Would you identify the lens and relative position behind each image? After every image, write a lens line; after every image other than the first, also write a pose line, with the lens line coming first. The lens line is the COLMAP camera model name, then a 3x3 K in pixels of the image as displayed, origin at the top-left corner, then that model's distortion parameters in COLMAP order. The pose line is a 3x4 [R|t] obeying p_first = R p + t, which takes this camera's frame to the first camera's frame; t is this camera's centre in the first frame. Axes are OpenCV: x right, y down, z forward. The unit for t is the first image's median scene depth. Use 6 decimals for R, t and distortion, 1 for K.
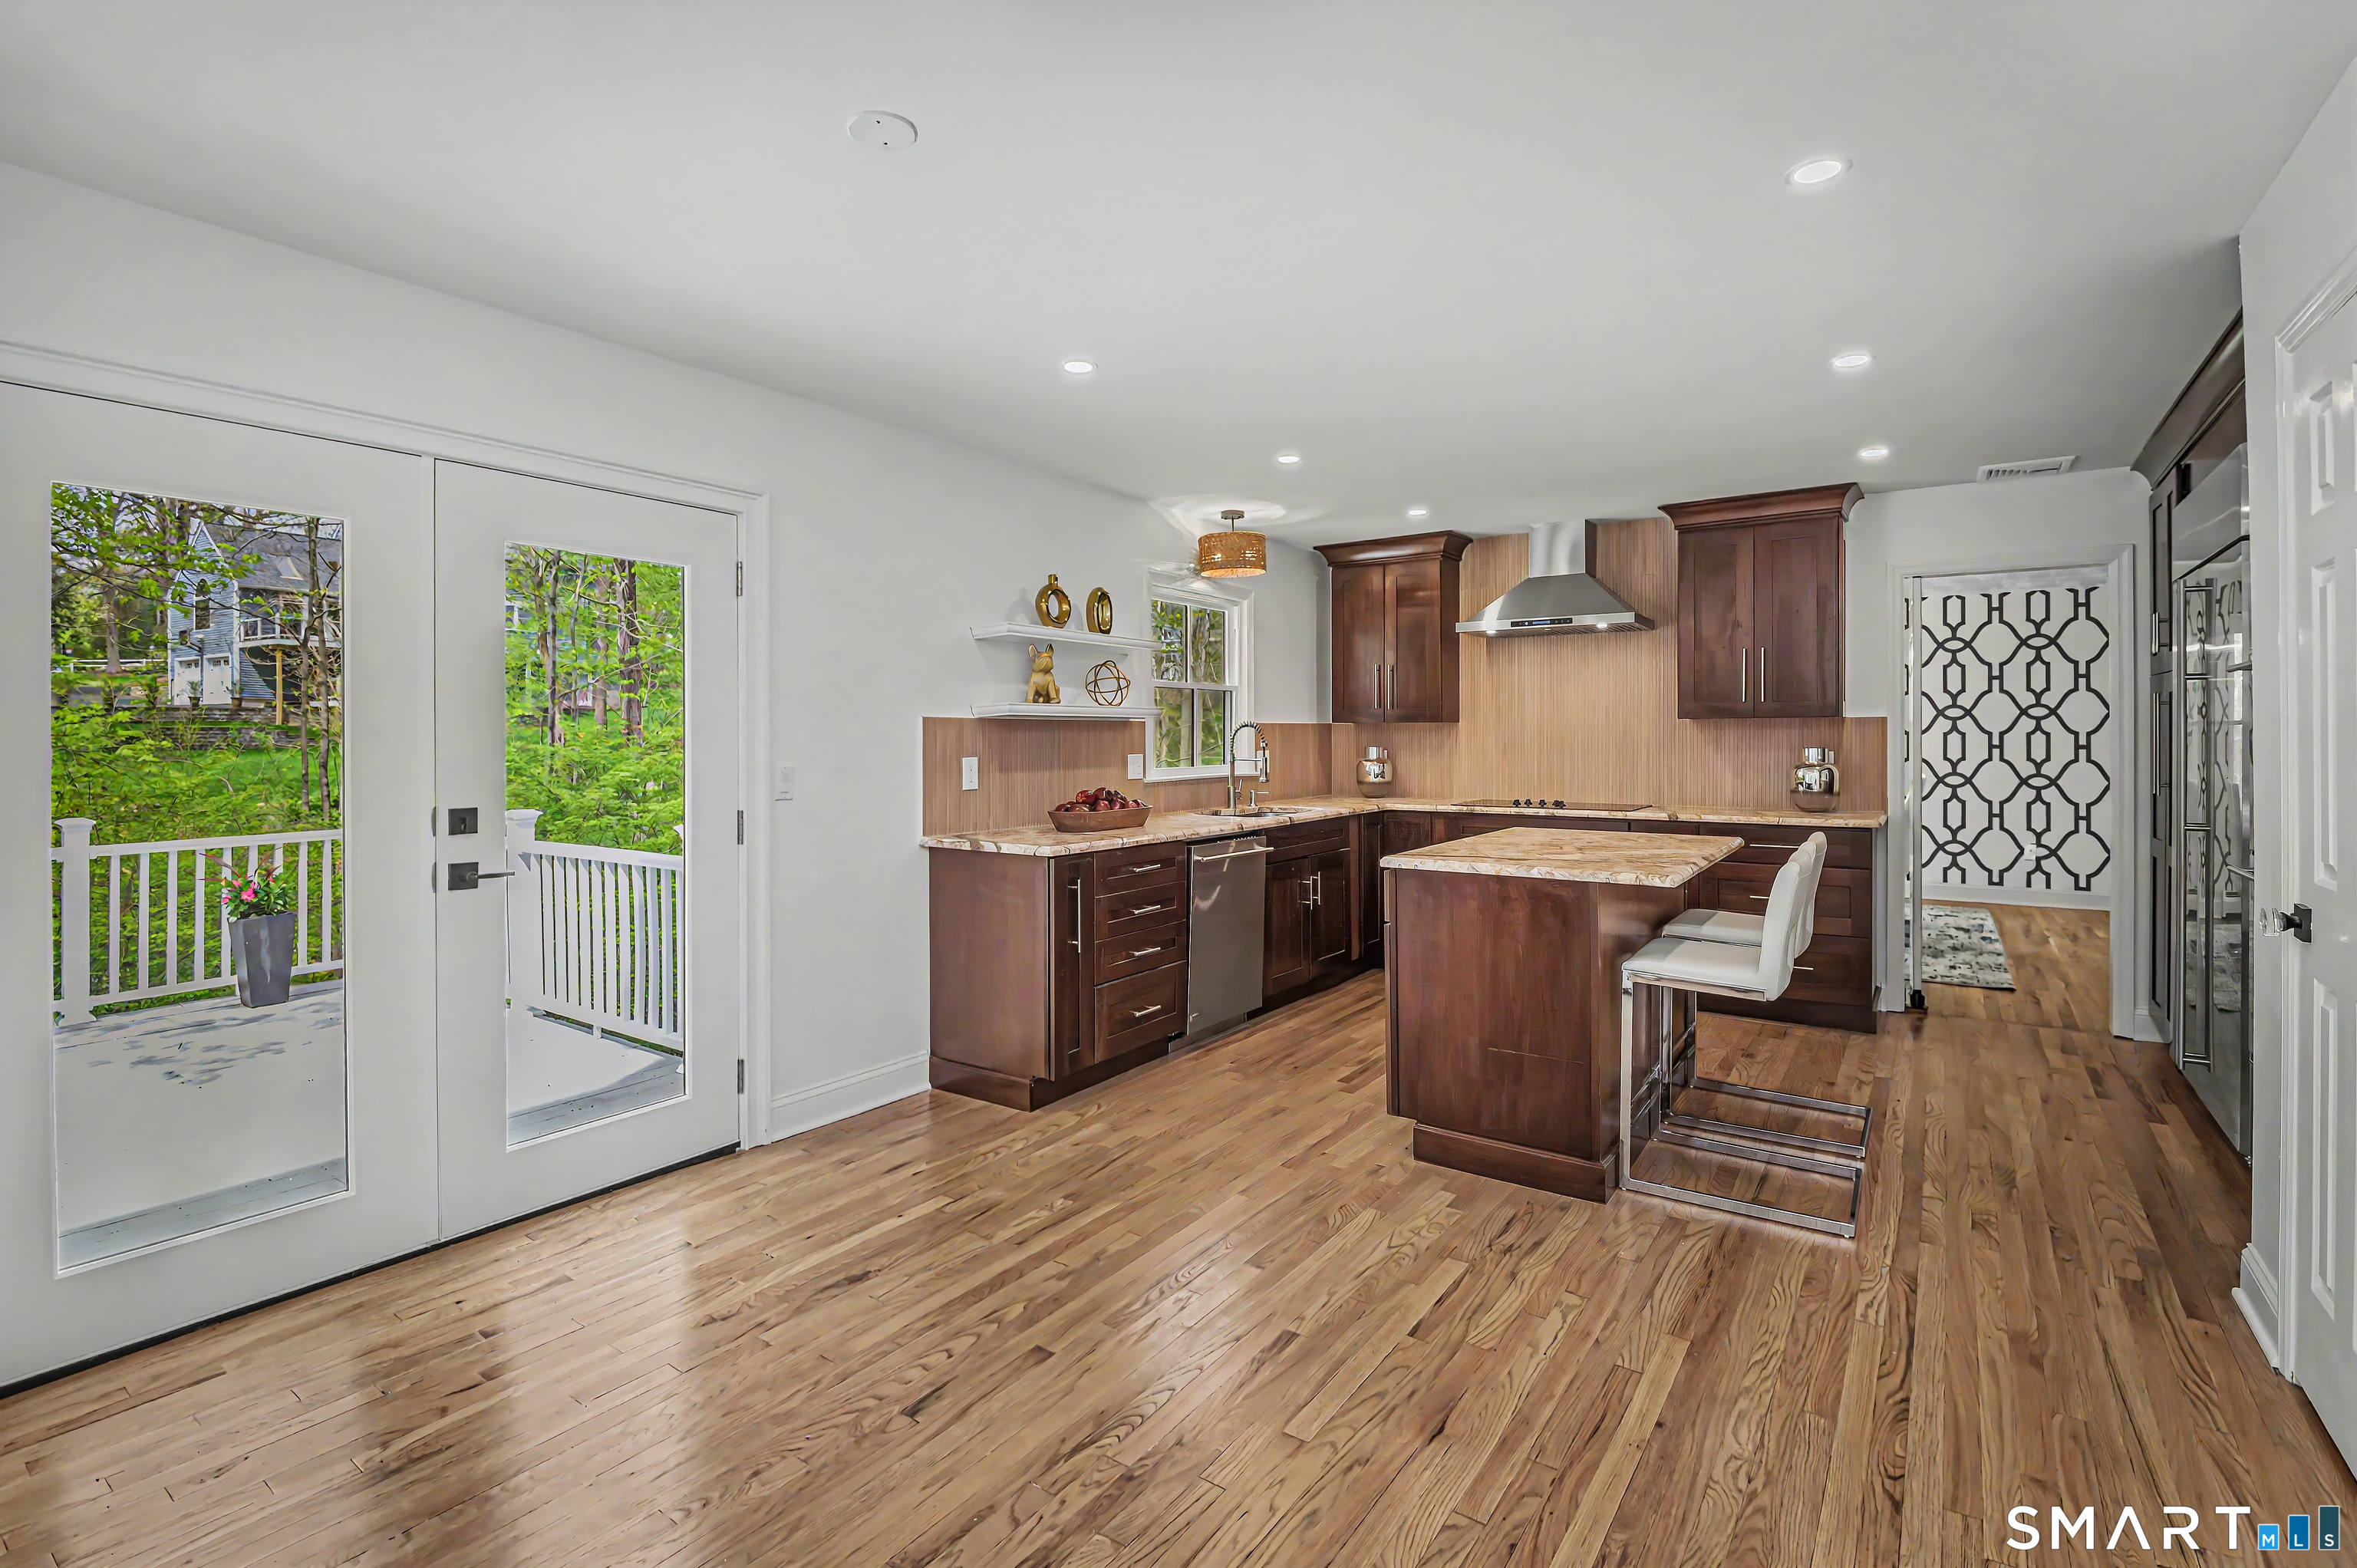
lens RADIAL K [[1085.4, 0, 1224.3], [0, 1085.4, 737.2], [0, 0, 1]] dist [0.002679, -0.002378]
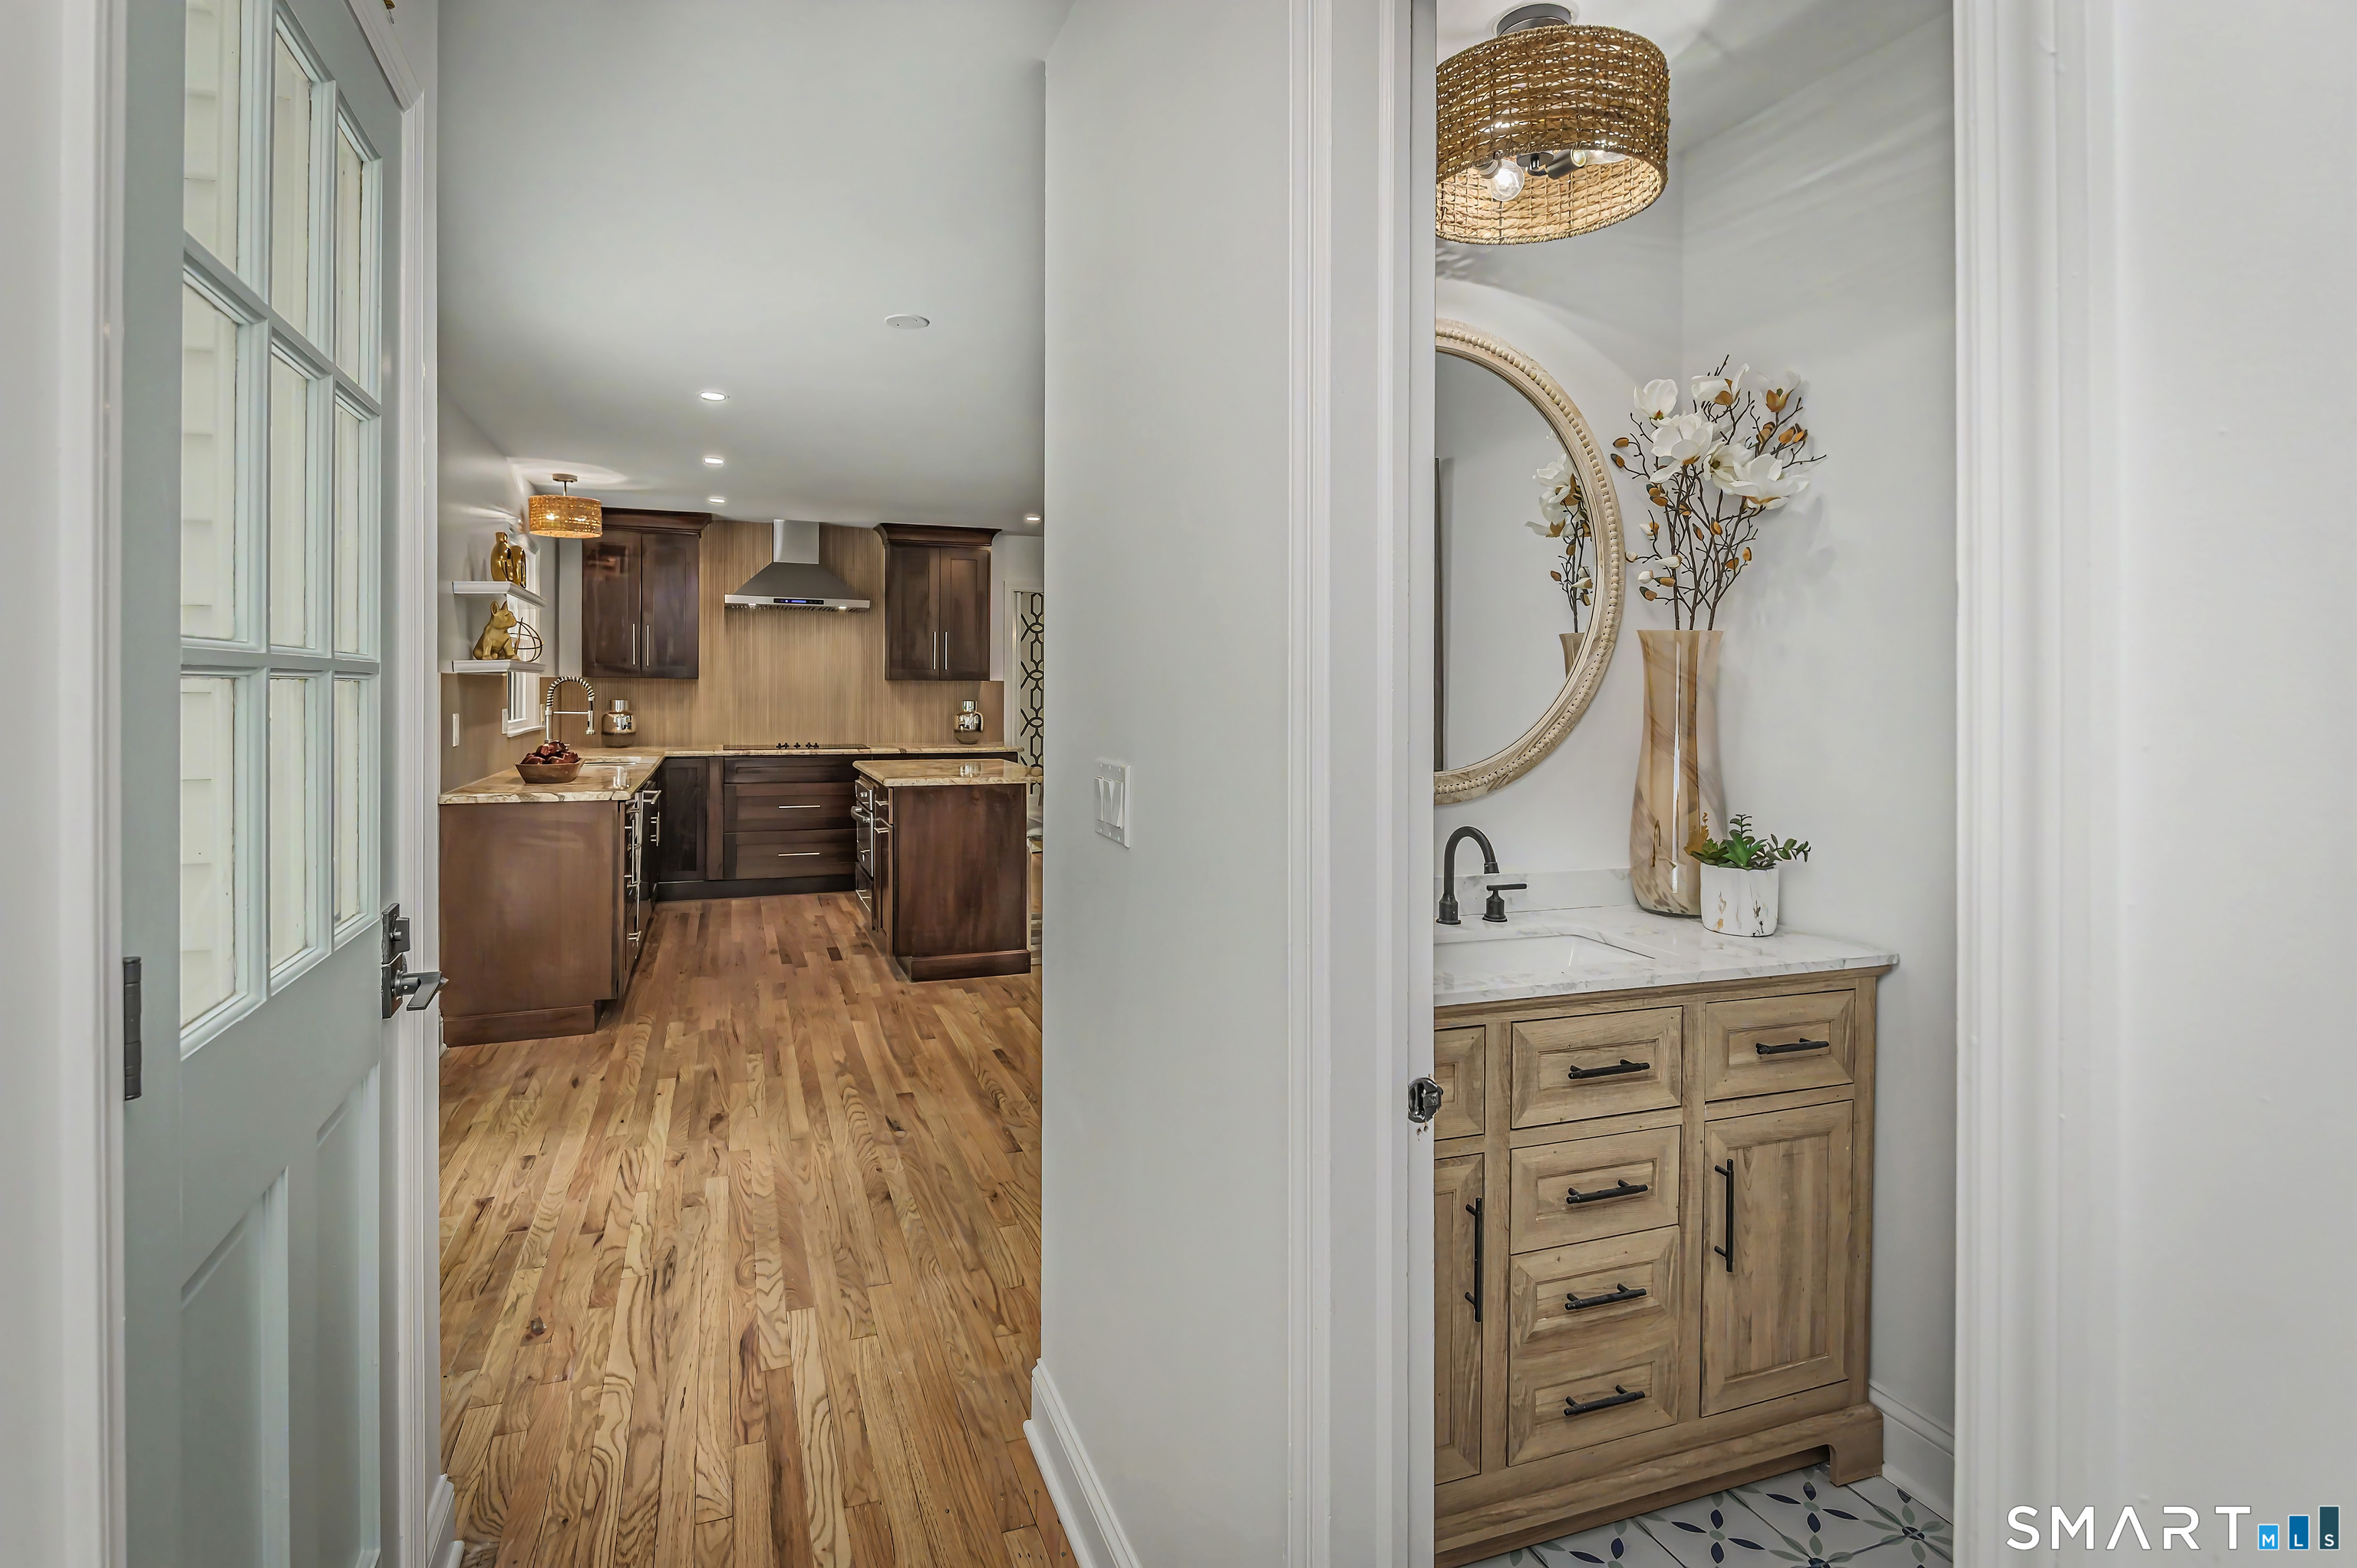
lens RADIAL K [[1149.1, 0, 1206.7], [0, 1149.1, 712.5], [0, 0, 1]] dist [0.001943, -0.010286]
pose [[0.521615, -0.010479, 0.853117, -0.747278], [-0.011059, 0.999758, 0.019042, -0.009791], [-0.853109, -0.019367, 0.521373, -0.121771]]
